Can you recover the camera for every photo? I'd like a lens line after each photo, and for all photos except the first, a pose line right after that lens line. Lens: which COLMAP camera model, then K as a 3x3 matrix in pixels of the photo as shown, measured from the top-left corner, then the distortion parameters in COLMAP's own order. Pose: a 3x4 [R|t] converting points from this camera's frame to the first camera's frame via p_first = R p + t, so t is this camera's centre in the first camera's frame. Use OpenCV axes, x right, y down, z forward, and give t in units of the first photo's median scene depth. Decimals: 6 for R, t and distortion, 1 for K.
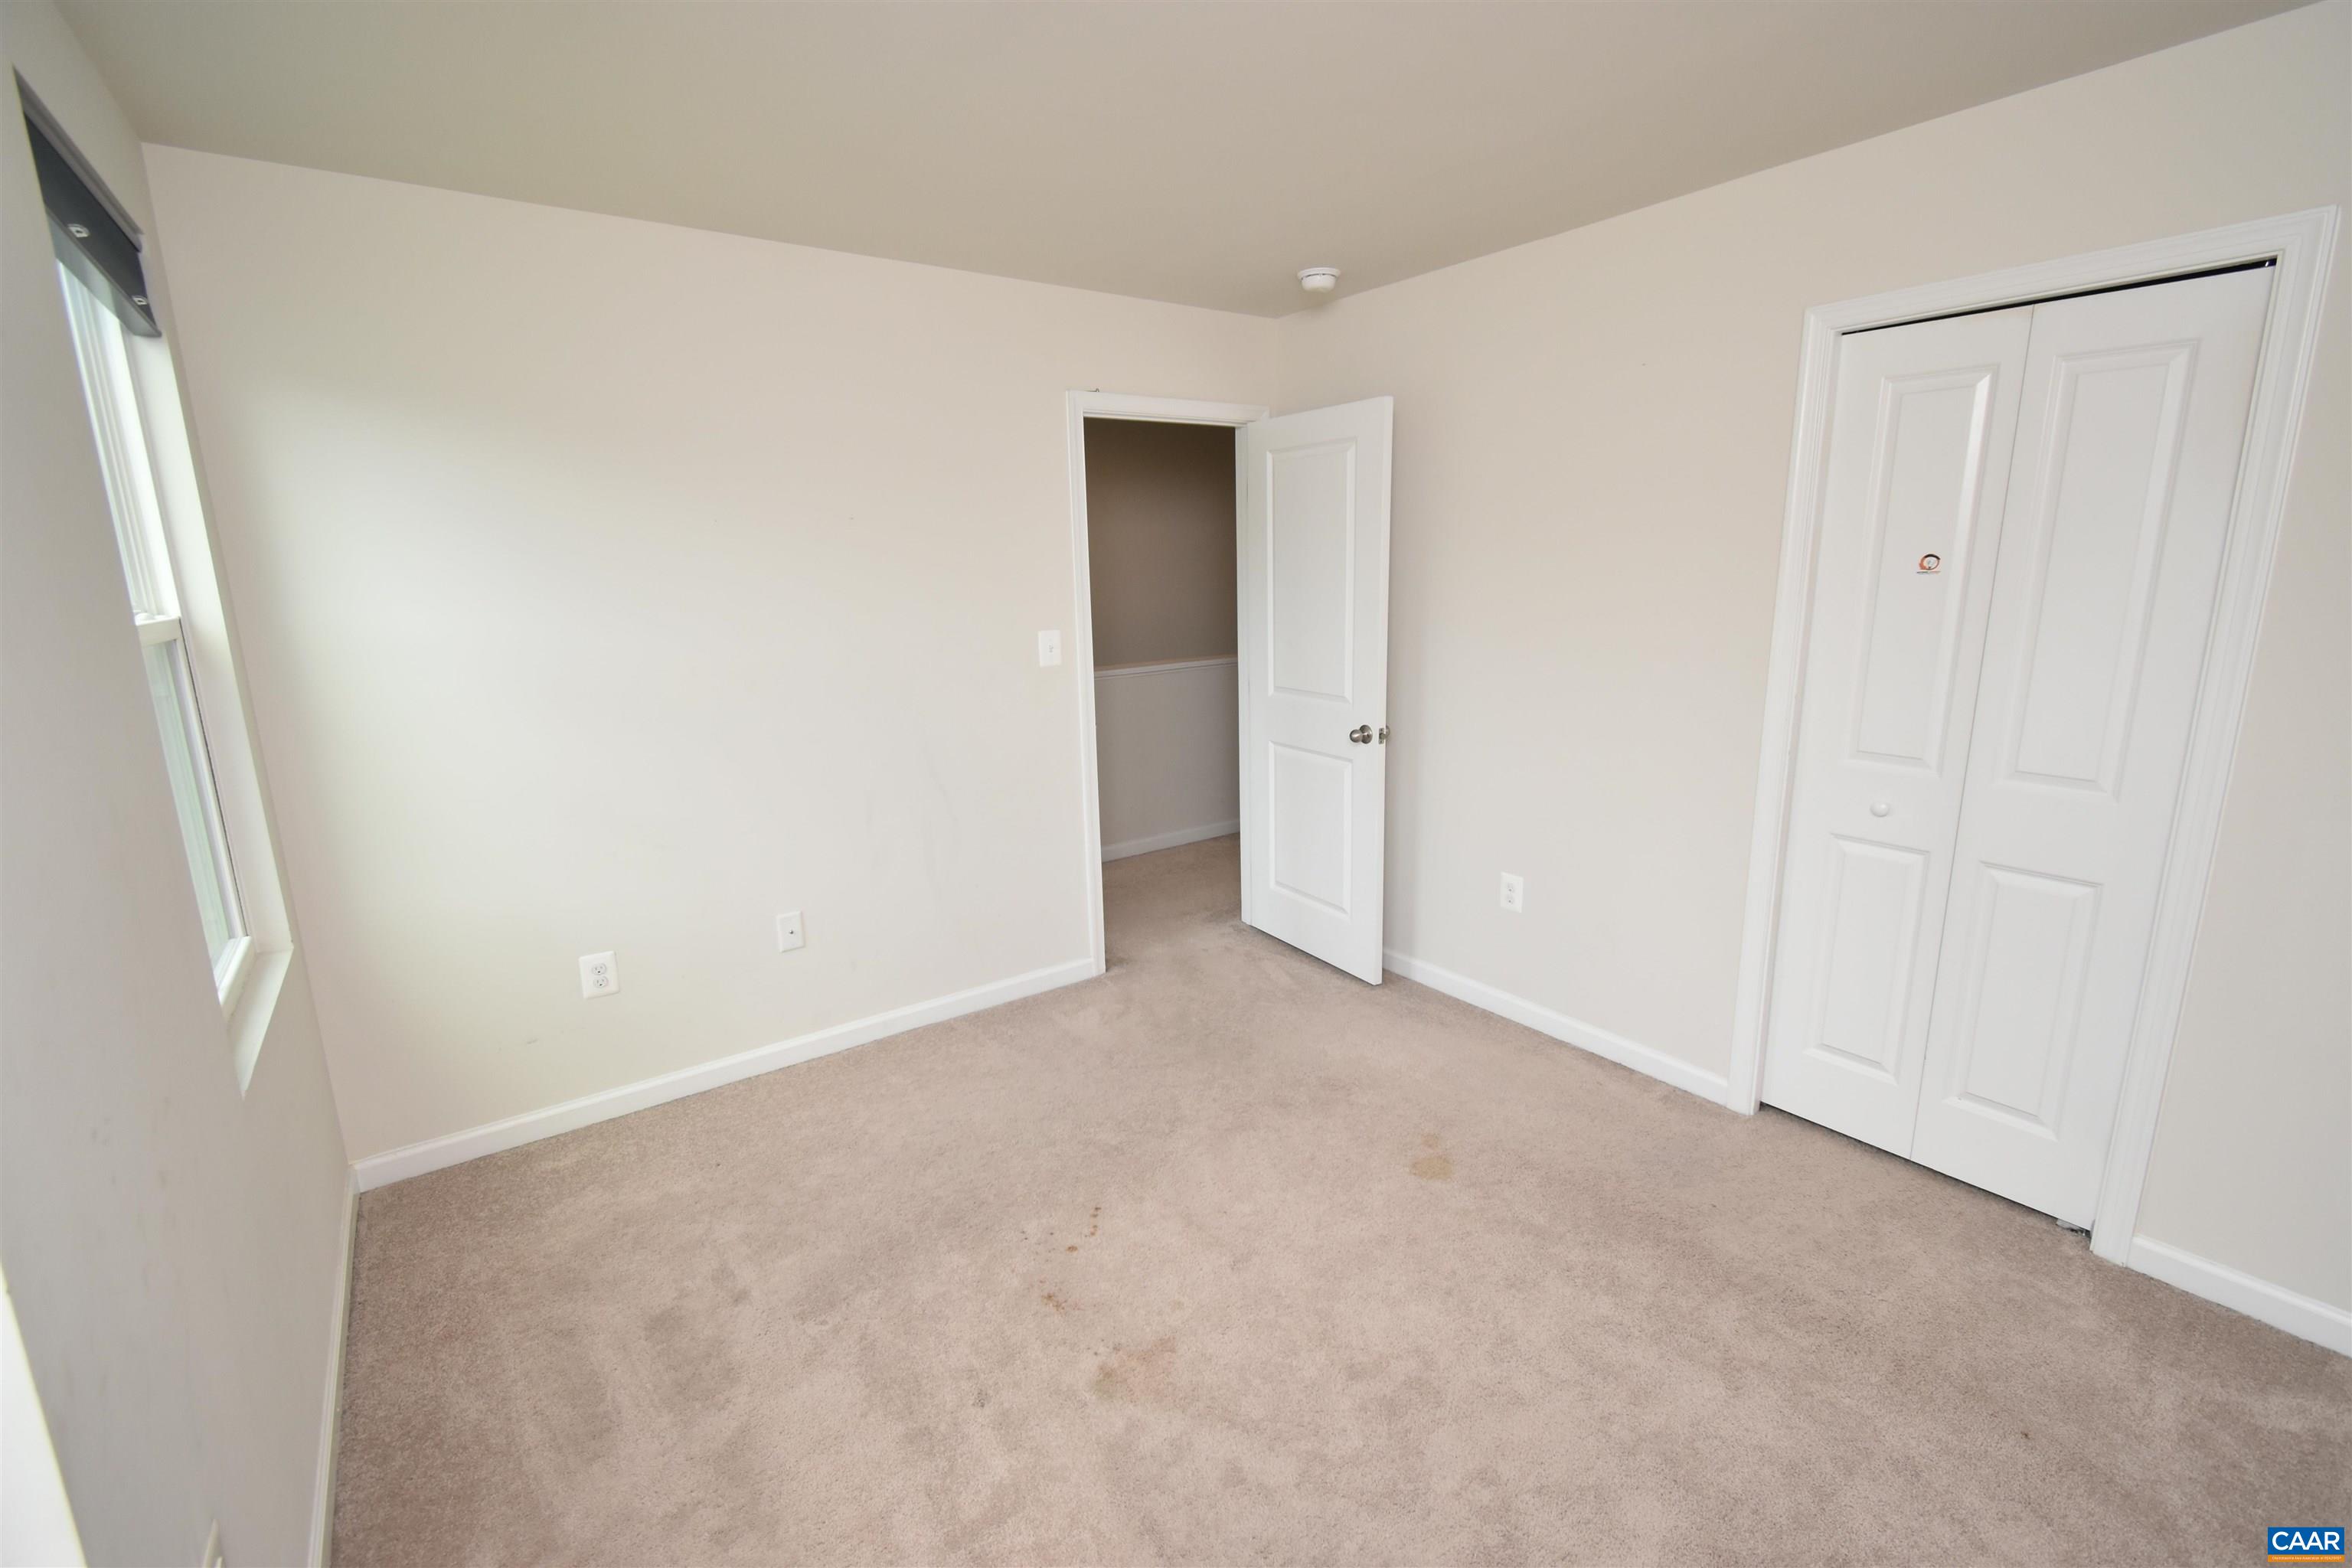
lens RADIAL K [[1028.6, 0, 1176.0], [0, 1028.6, 784.0], [0, 0, 1]] dist [0.002198, 0.000645]
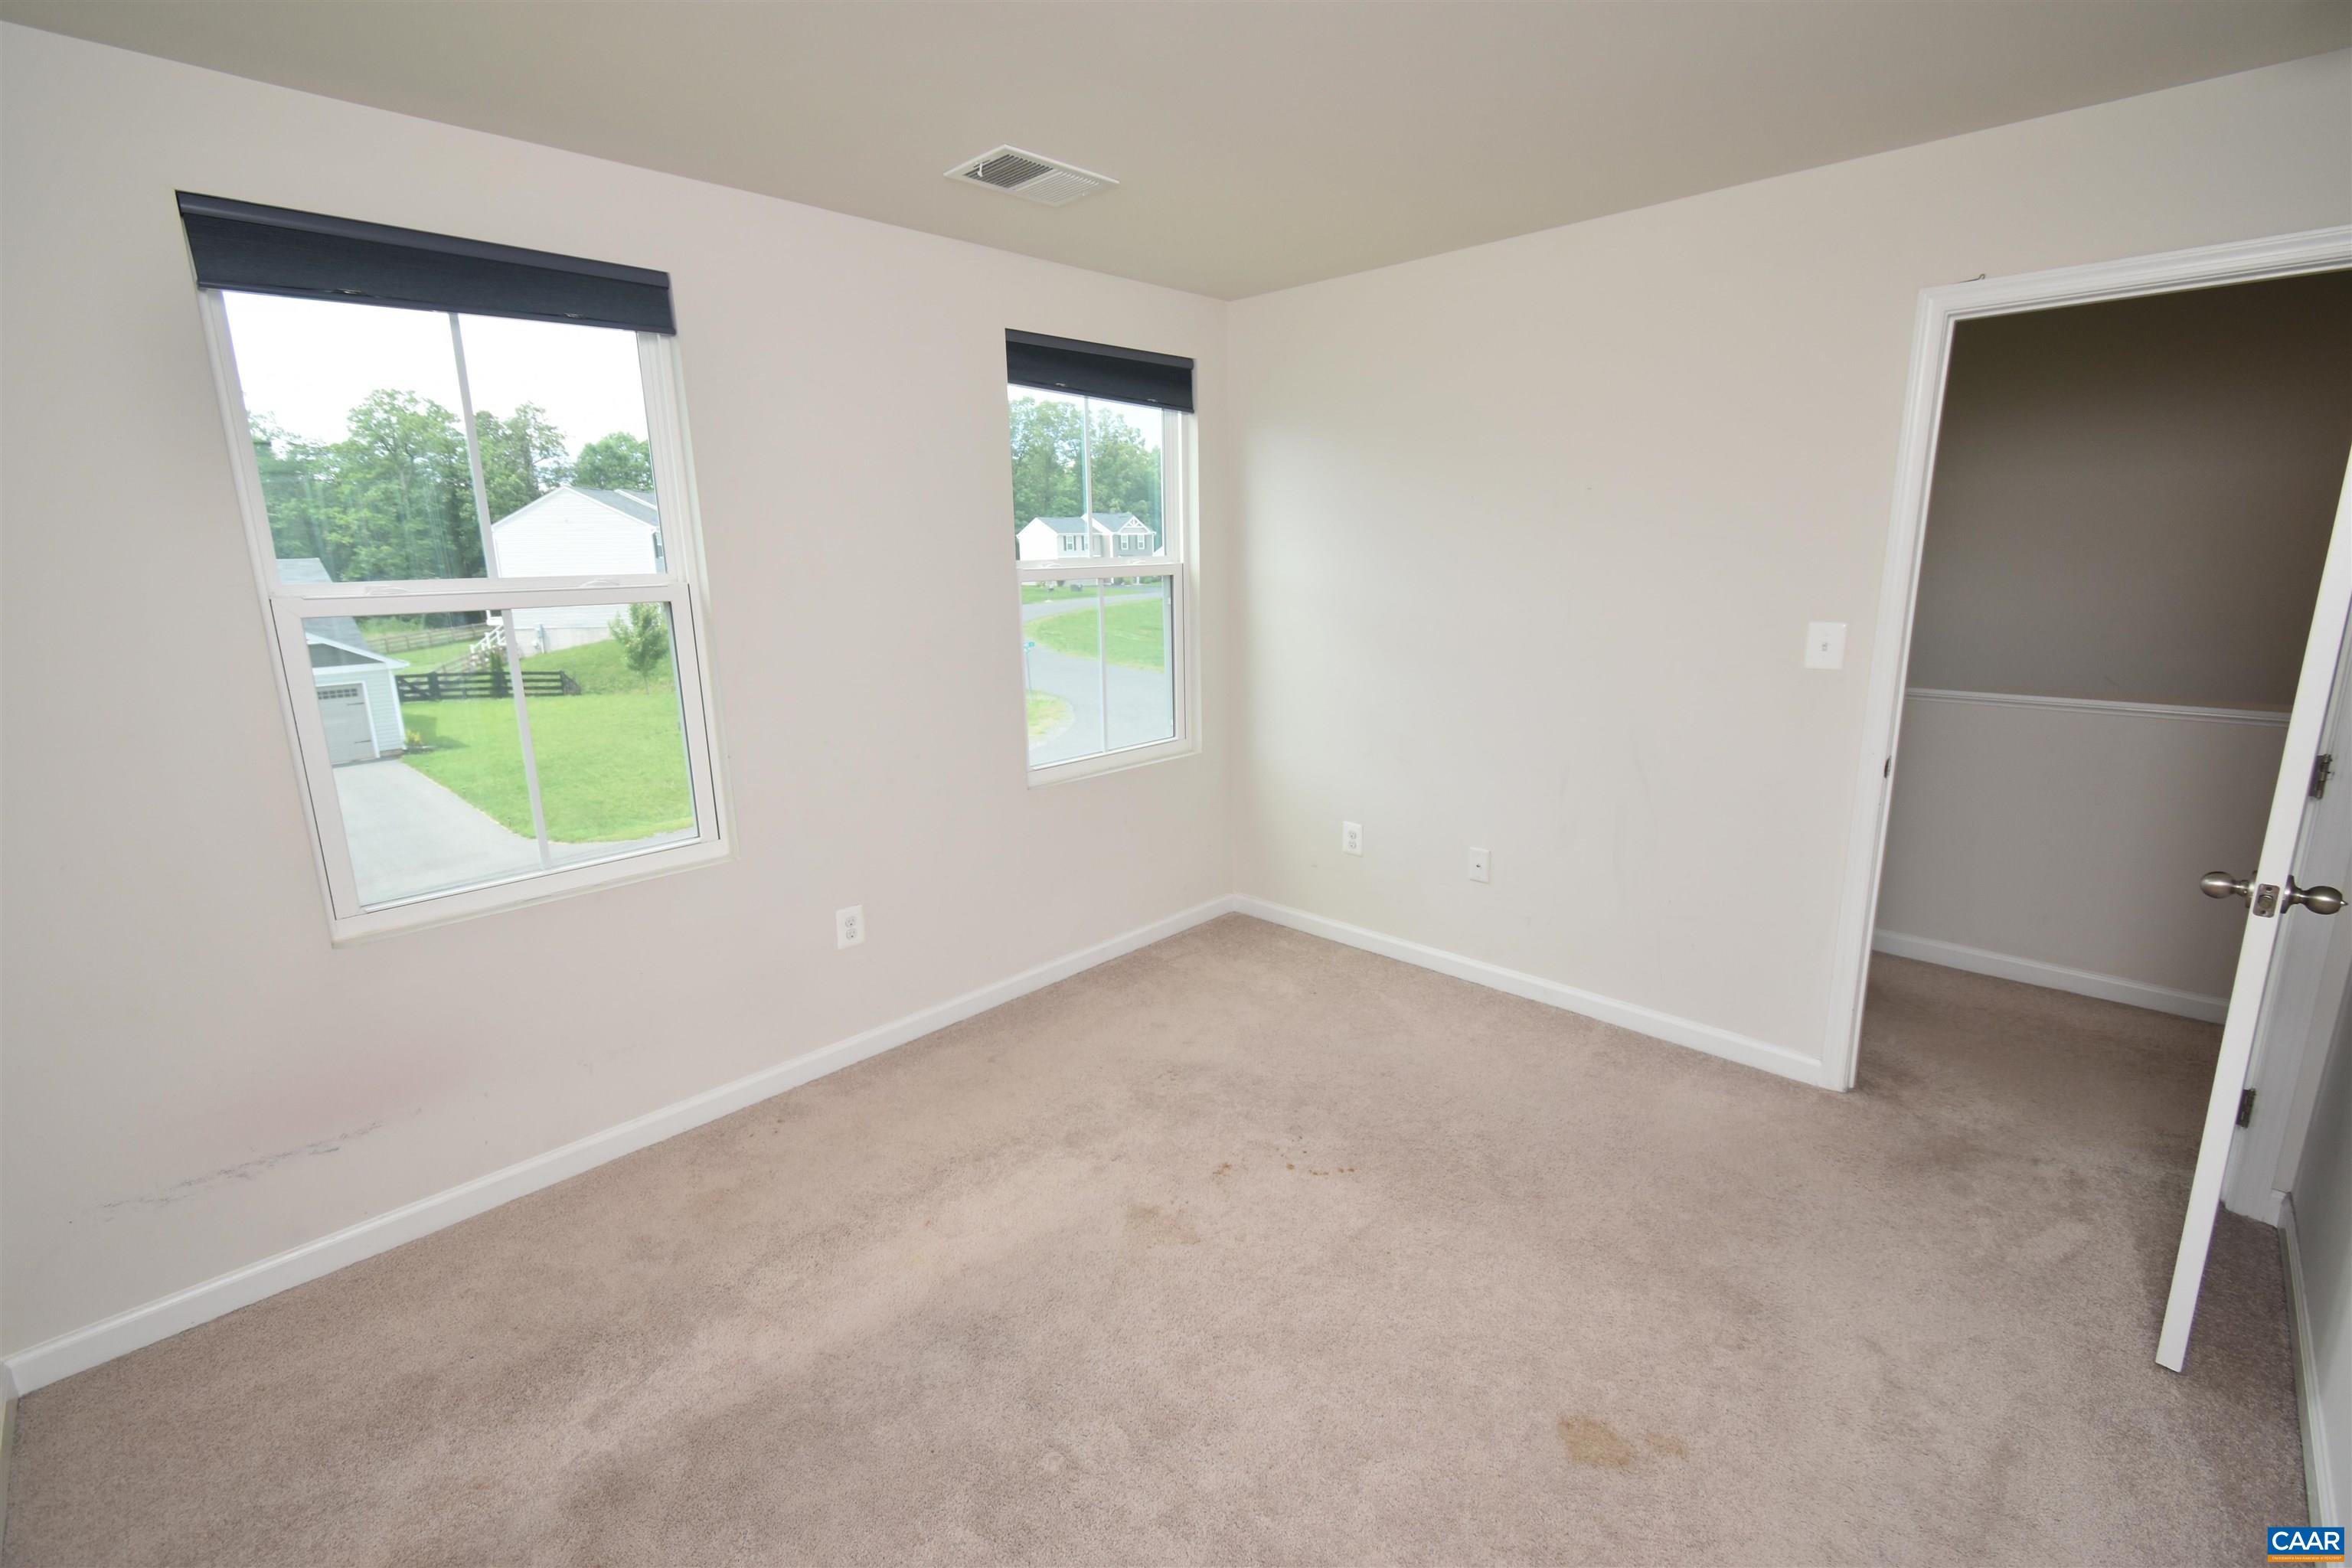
lens RADIAL K [[1028.6, 0, 1176.0], [0, 1028.6, 784.0], [0, 0, 1]] dist [0.002198, 0.000645]
pose [[0.169909, 0.244456, -0.954658, 0.563819], [-0.191628, 0.958448, 0.211321, -0.104858], [0.966649, 0.147034, 0.209693, 0.396329]]
